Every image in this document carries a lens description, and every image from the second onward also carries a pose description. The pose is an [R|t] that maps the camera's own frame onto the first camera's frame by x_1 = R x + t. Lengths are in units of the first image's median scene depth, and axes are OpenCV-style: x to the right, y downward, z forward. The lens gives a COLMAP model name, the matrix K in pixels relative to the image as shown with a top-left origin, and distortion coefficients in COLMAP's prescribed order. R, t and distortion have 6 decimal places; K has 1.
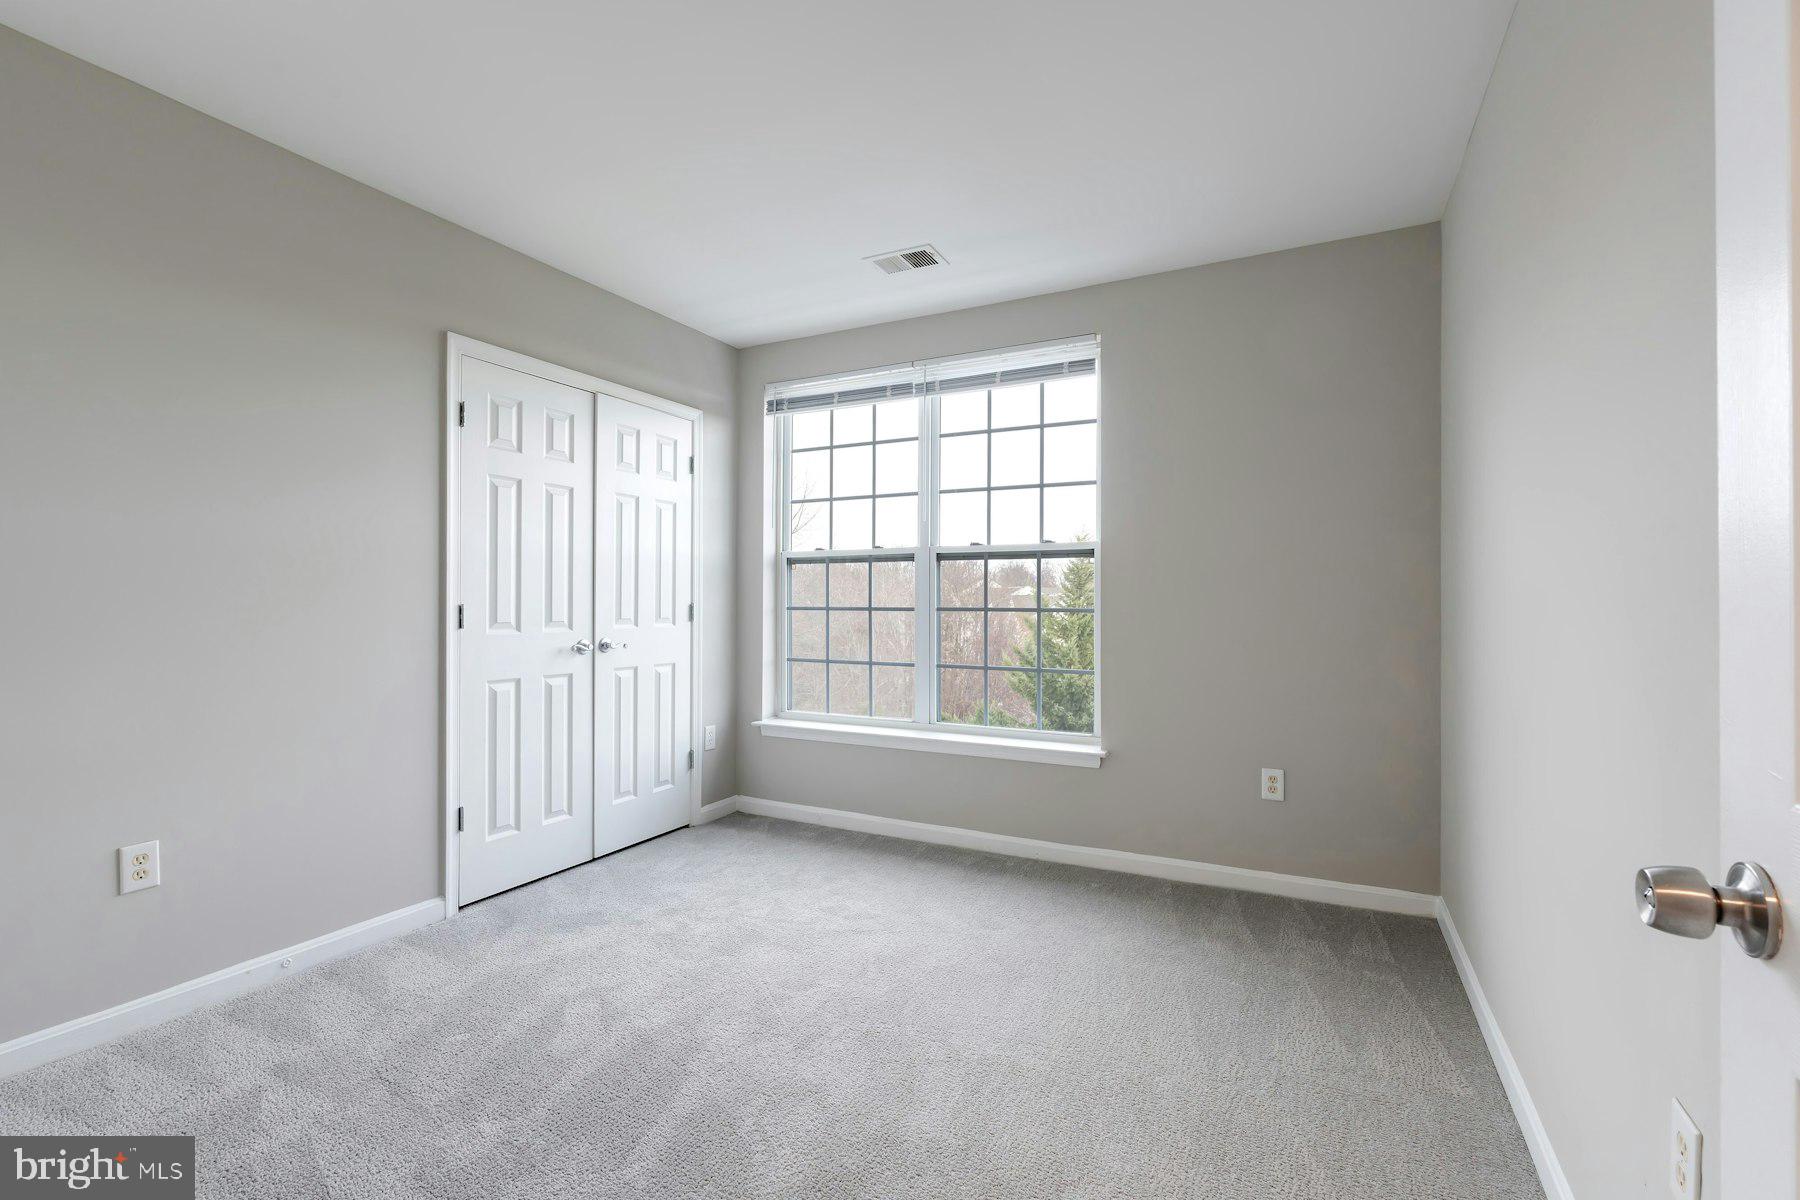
lens RADIAL K [[800.7, 0, 884.4], [0, 800.7, 607.1], [0, 0, 1]] dist [-0.013006, -0.000262]
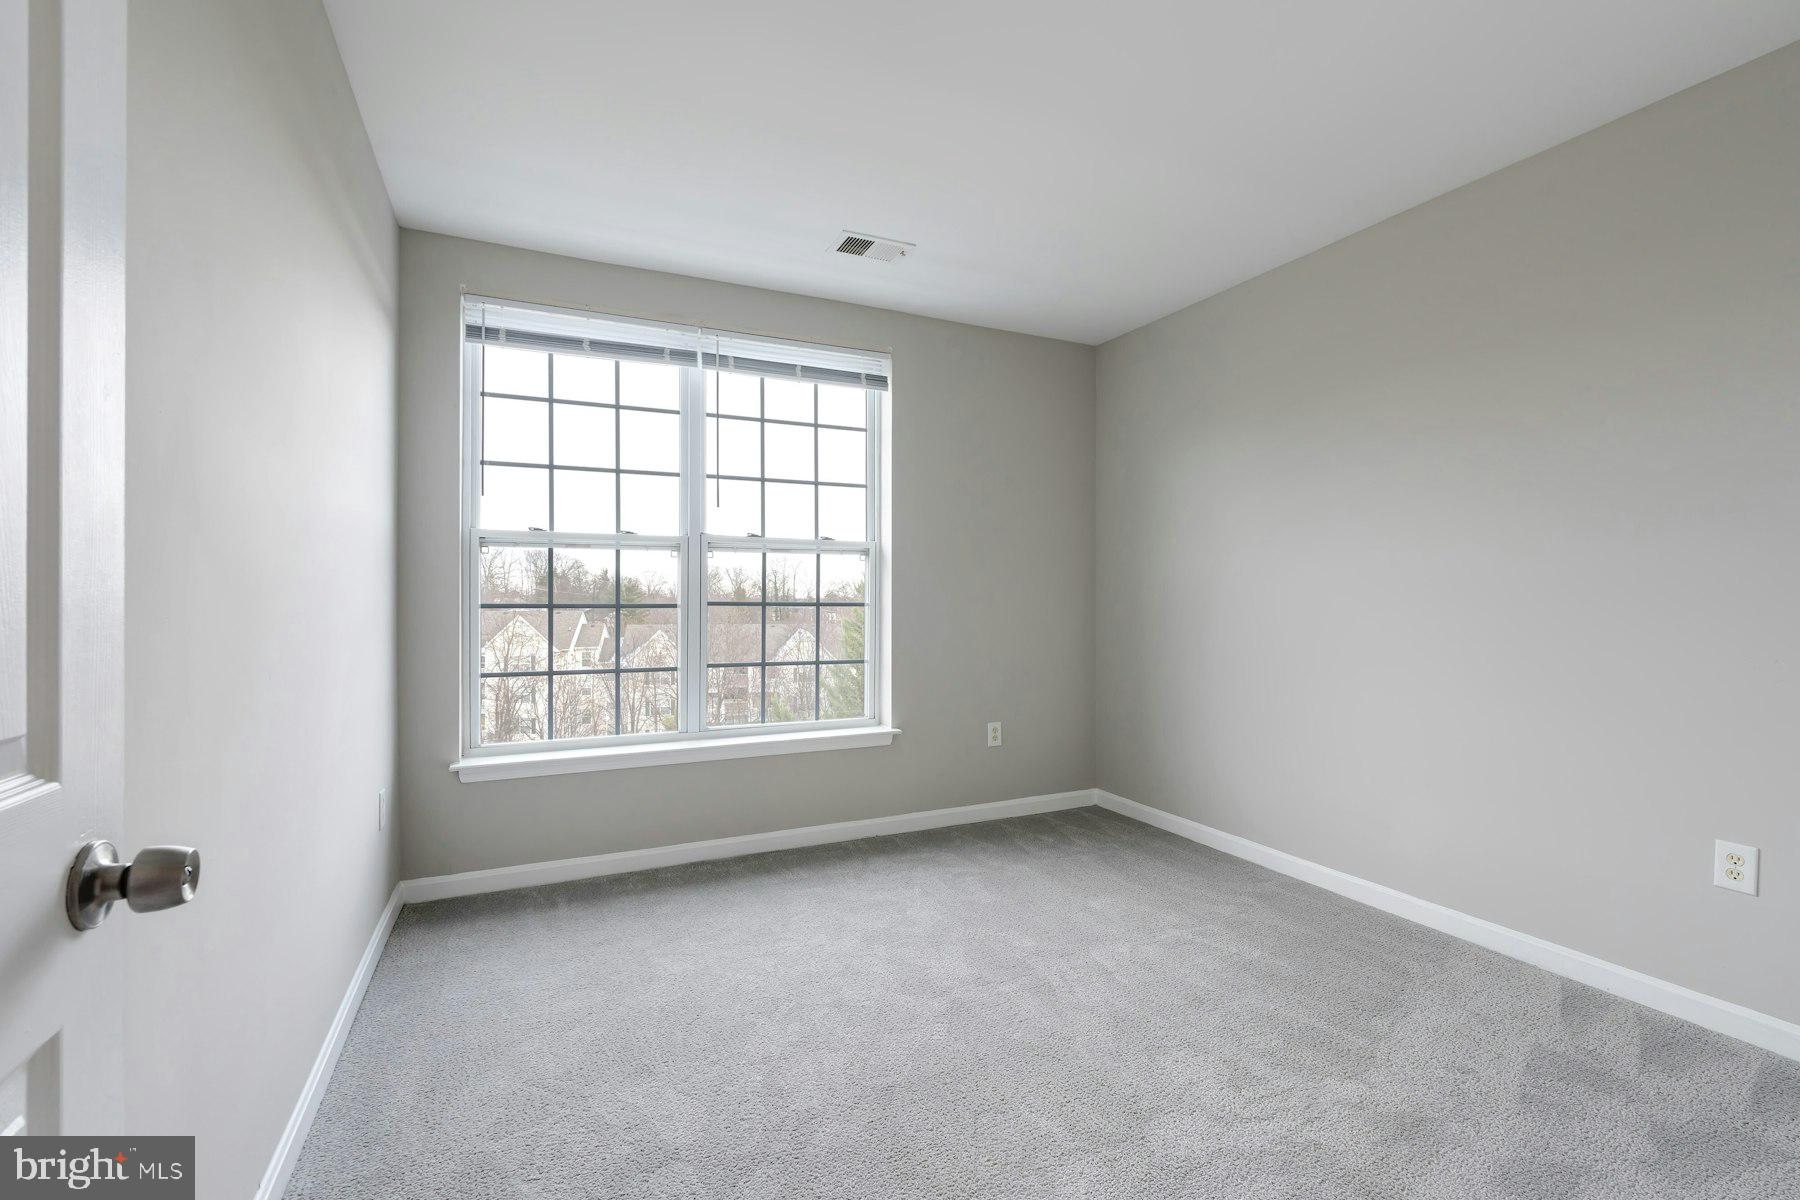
lens RADIAL K [[800.7, 0, 894.0], [0, 800.7, 594.7], [0, 0, 1]] dist [-0.013006, -0.000262]
pose [[0.604152, -0.006124, 0.796846, -0.599611], [0.010733, 0.999942, -0.000452, -0.006246], [-0.796797, 0.008826, 0.604183, 0.313004]]
